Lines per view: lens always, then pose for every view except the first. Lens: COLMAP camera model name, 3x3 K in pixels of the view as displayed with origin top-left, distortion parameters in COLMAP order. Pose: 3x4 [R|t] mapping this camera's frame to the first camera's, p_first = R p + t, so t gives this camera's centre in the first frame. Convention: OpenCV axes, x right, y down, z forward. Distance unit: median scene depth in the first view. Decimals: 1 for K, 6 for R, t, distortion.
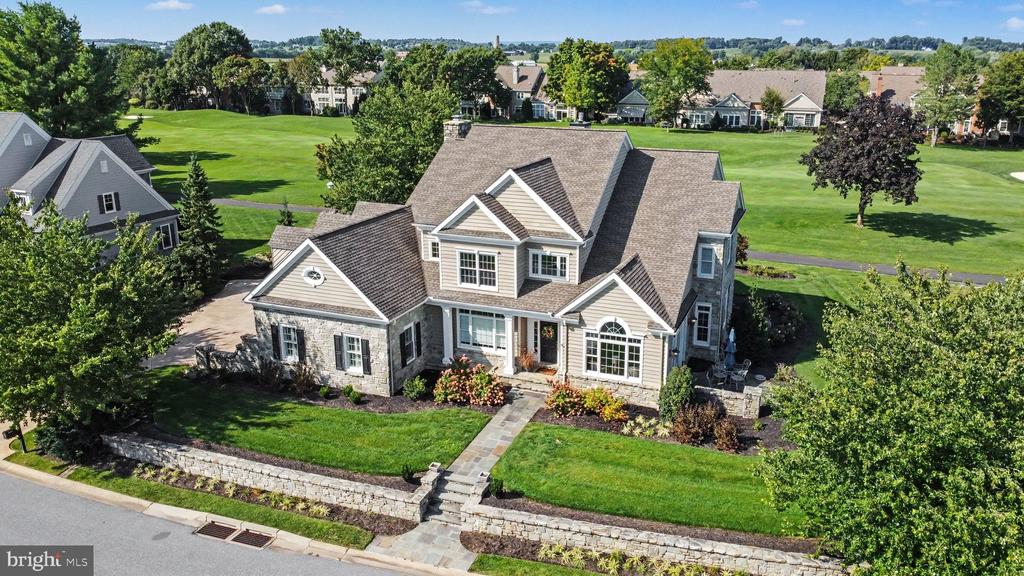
lens RADIAL K [[796.6, 0, 523.1], [0, 796.6, 305.8], [0, 0, 1]] dist [-0.003389, 0.003982]
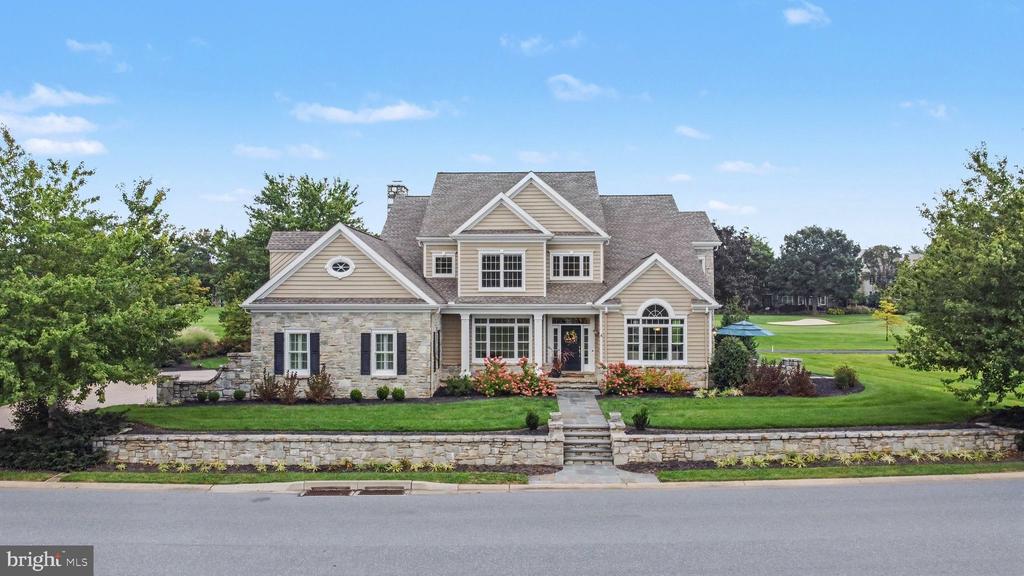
lens RADIAL K [[796.6, 0, 521.4], [0, 796.6, 290.8], [0, 0, 1]] dist [-0.003389, 0.003982]
pose [[0.940817, -0.000102, 0.338914, -0.371555], [0.105689, 0.950220, -0.293106, 0.269662], [-0.322013, 0.311579, 0.893995, 0.139826]]
